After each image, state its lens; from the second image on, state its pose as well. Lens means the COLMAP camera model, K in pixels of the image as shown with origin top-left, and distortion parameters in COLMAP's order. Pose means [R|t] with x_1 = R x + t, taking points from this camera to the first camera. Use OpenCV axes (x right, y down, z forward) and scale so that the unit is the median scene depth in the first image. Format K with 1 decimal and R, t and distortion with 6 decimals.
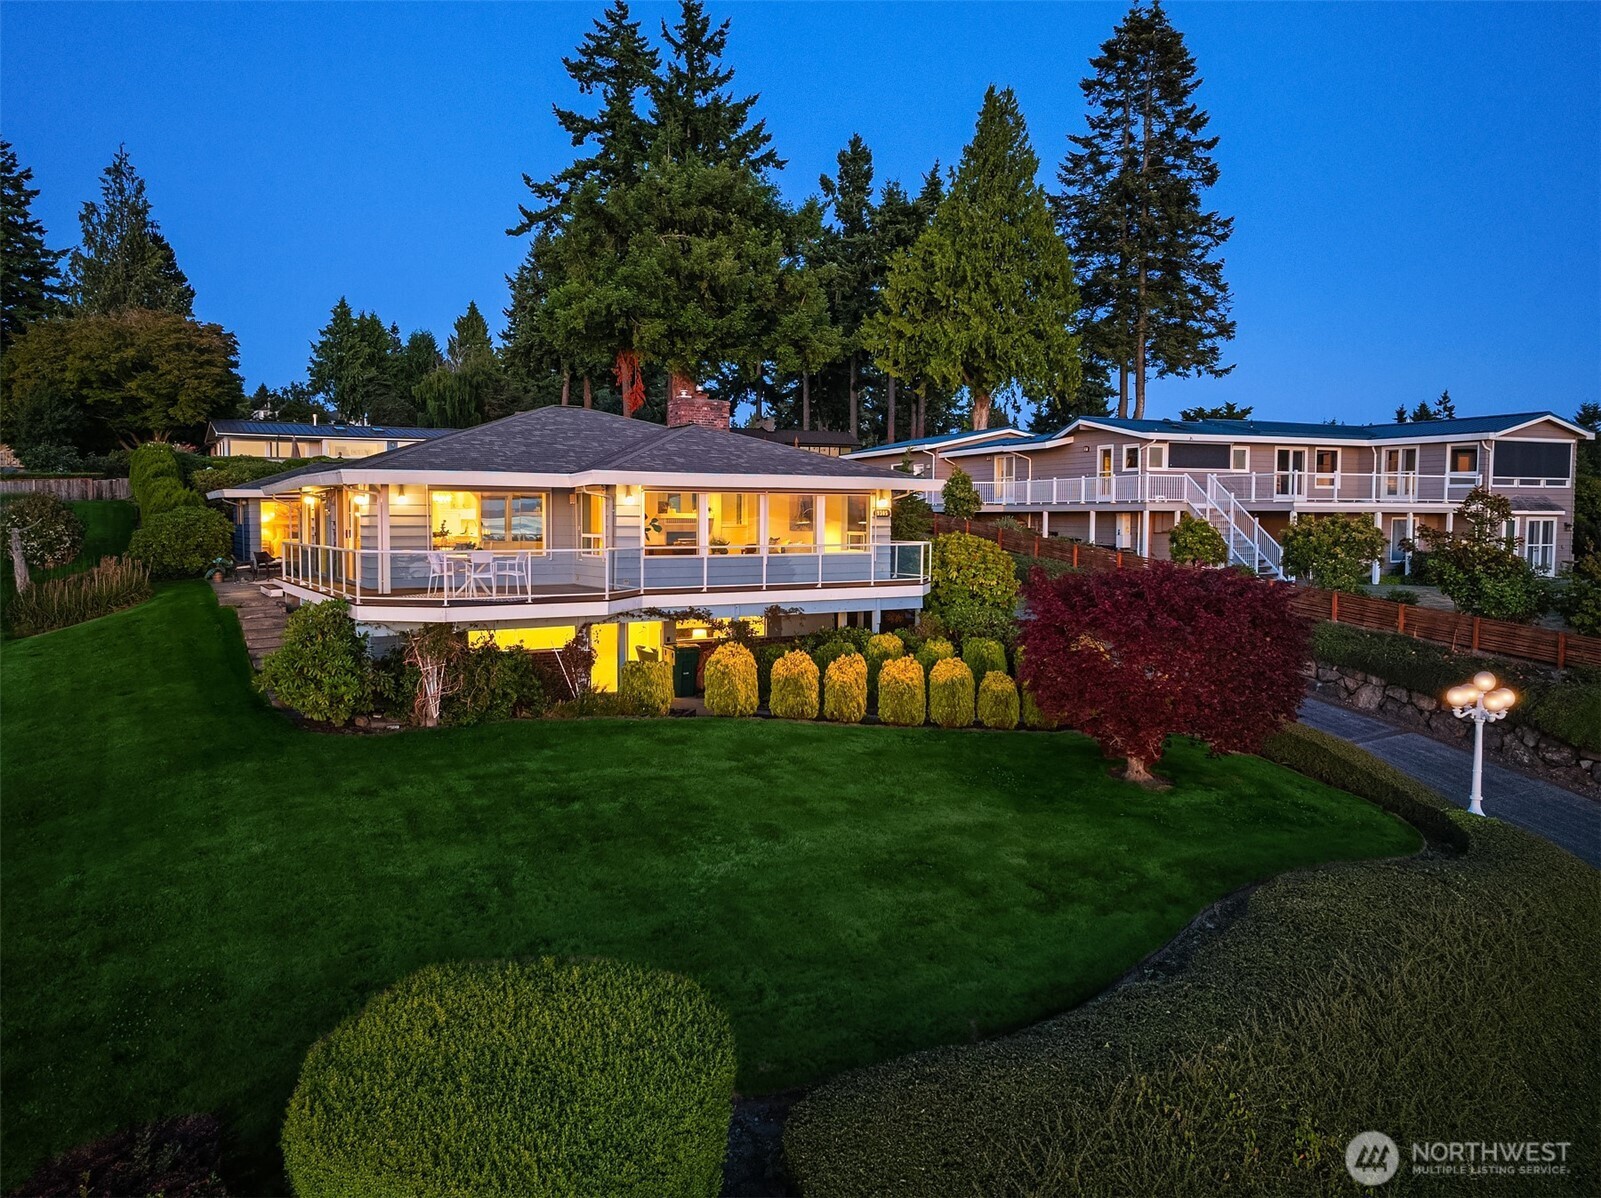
lens RADIAL K [[1145.7, 0, 800.5], [0, 1145.7, 599.0], [0, 0, 1]] dist [-0.030961, -0.005624]
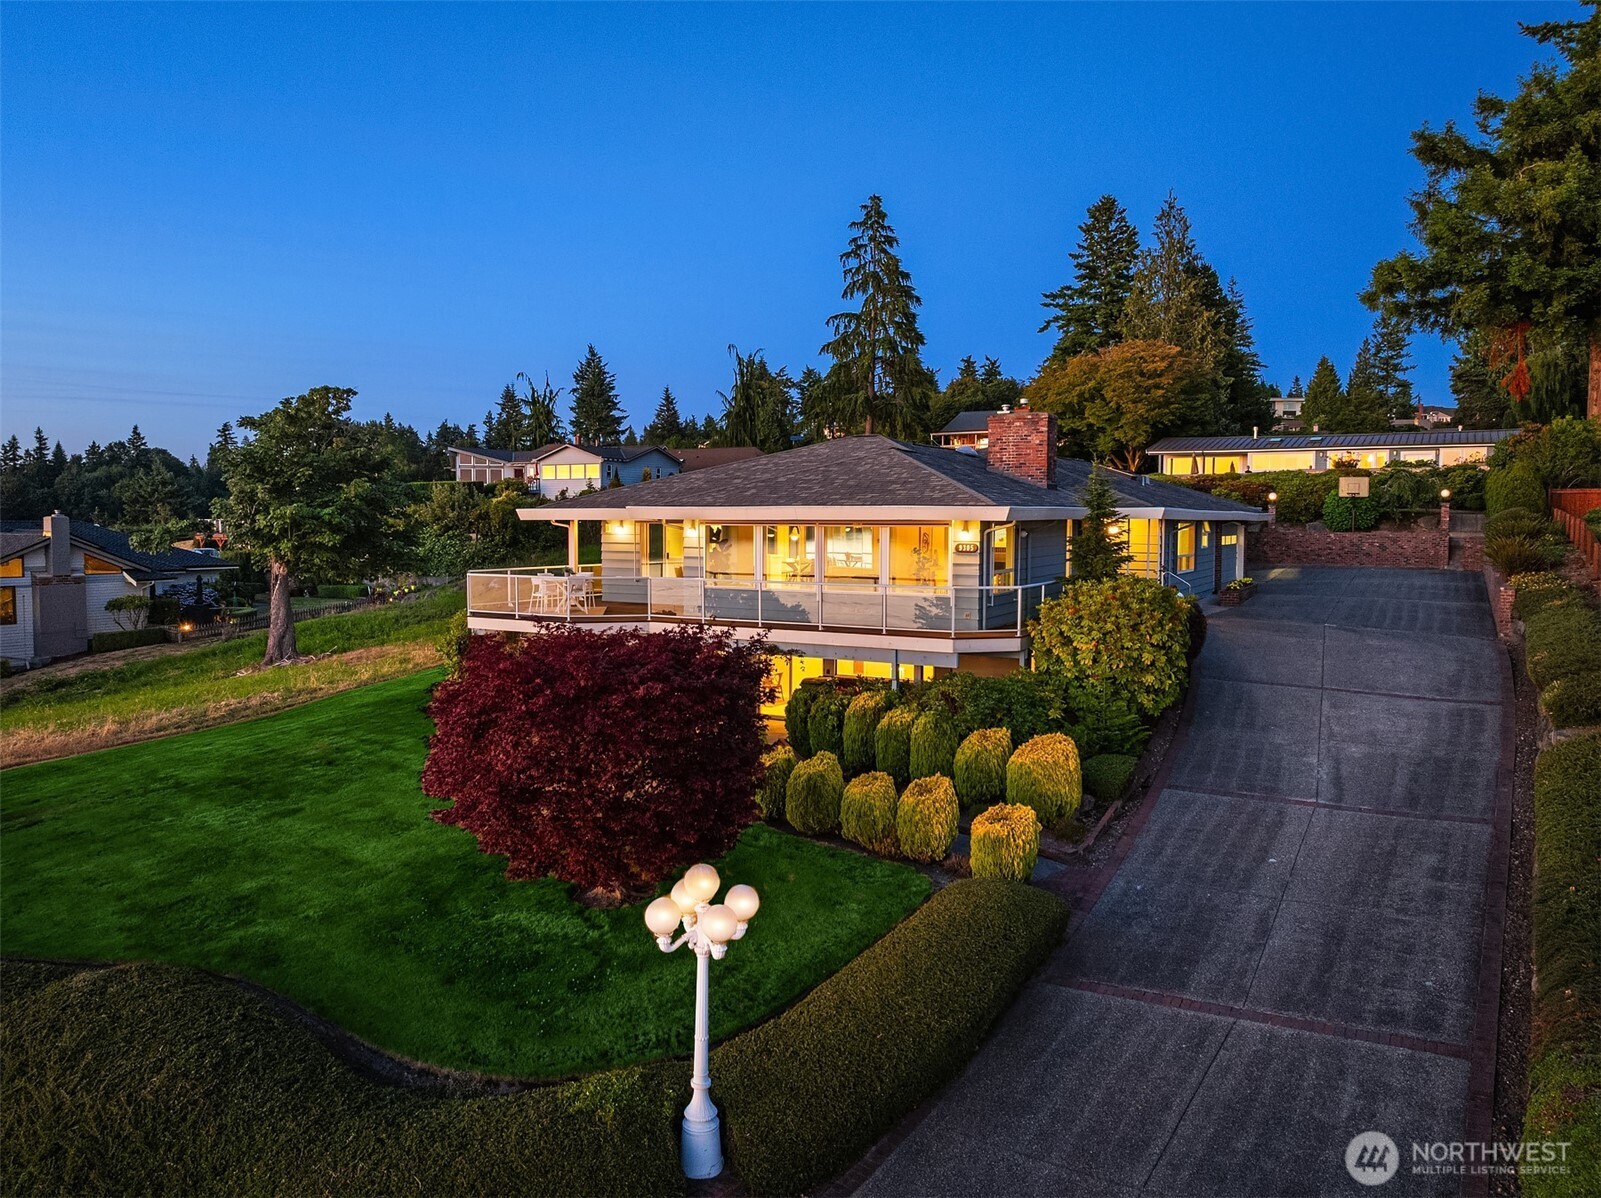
lens RADIAL K [[1145.7, 0, 800.5], [0, 1145.7, 599.0], [0, 0, 1]] dist [-0.030961, -0.005624]
pose [[0.481635, 0.061606, -0.874204, 0.292961], [-0.064821, 0.997298, 0.034569, -0.023805], [0.873971, 0.040017, 0.484327, 0.199474]]
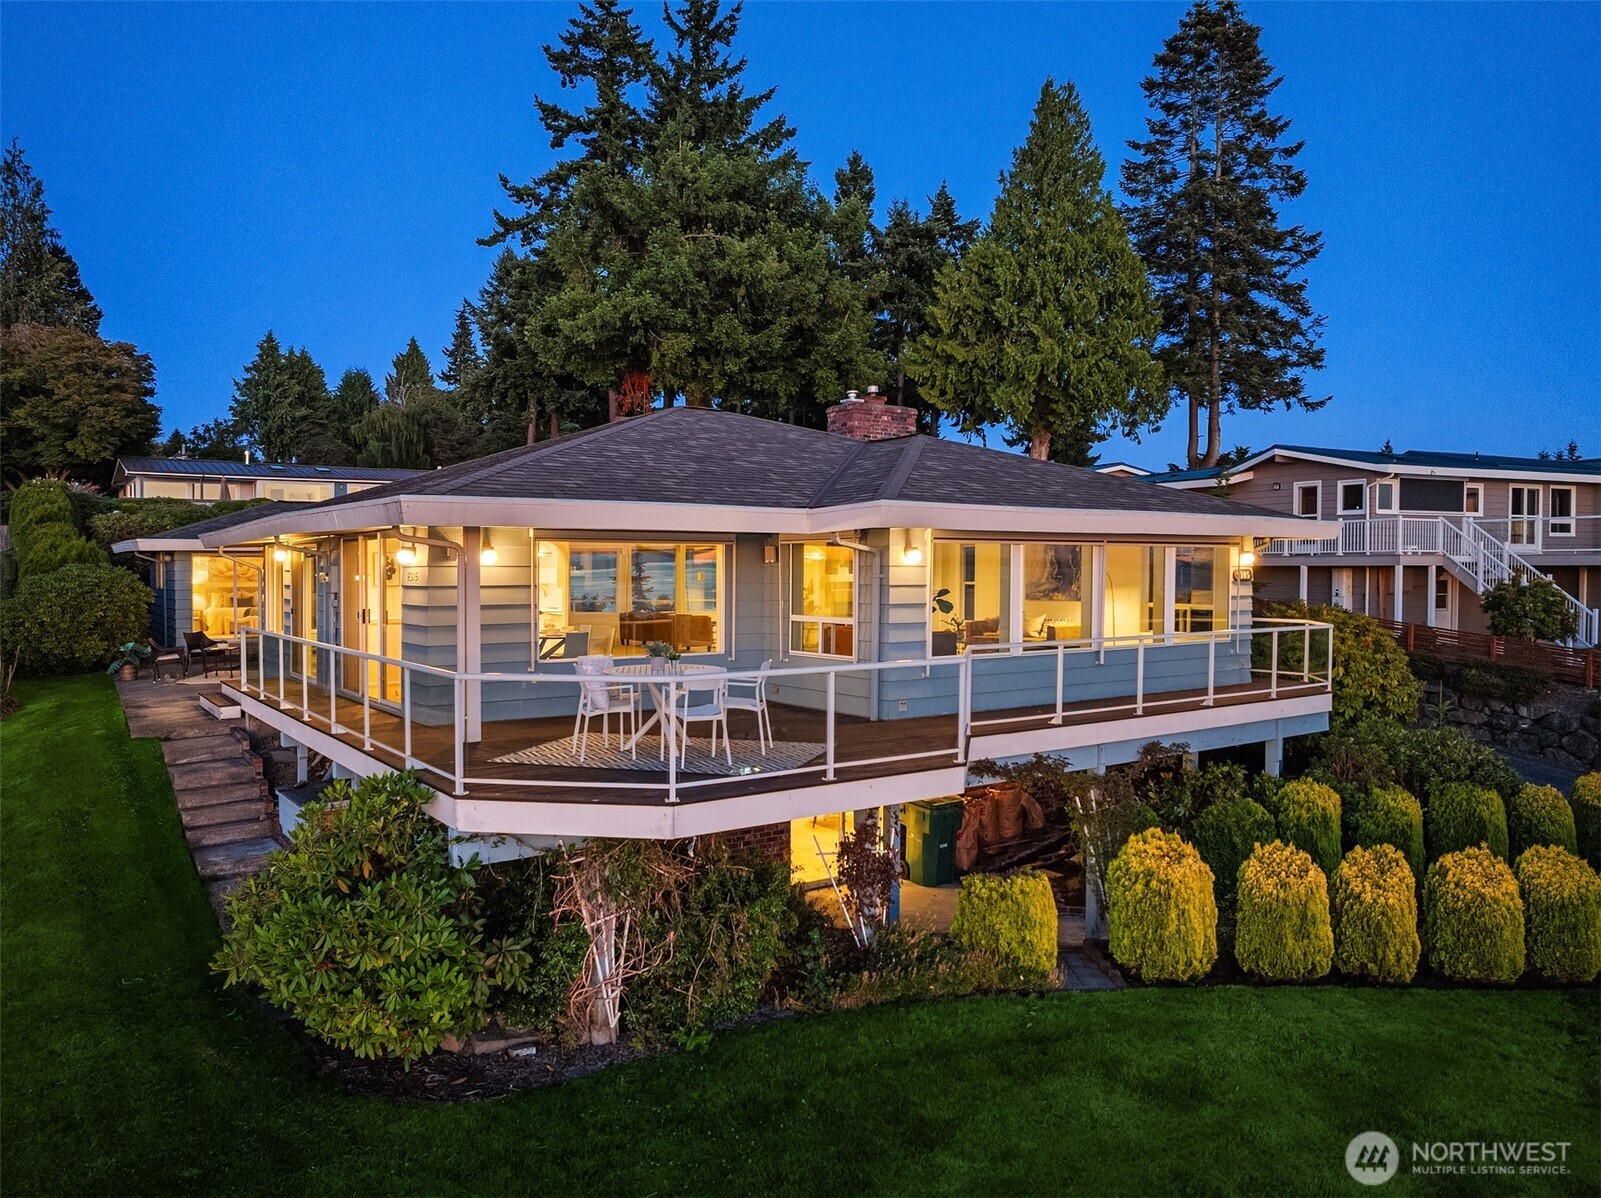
lens RADIAL K [[1134.6, 0, 803.2], [0, 1134.6, 604.0], [0, 0, 1]] dist [-0.036130, 0.009689]
pose [[0.997506, -0.005779, 0.070351, -0.083703], [0.008474, 0.999239, -0.038076, -0.015223], [-0.070077, 0.038577, 0.996795, 0.161470]]
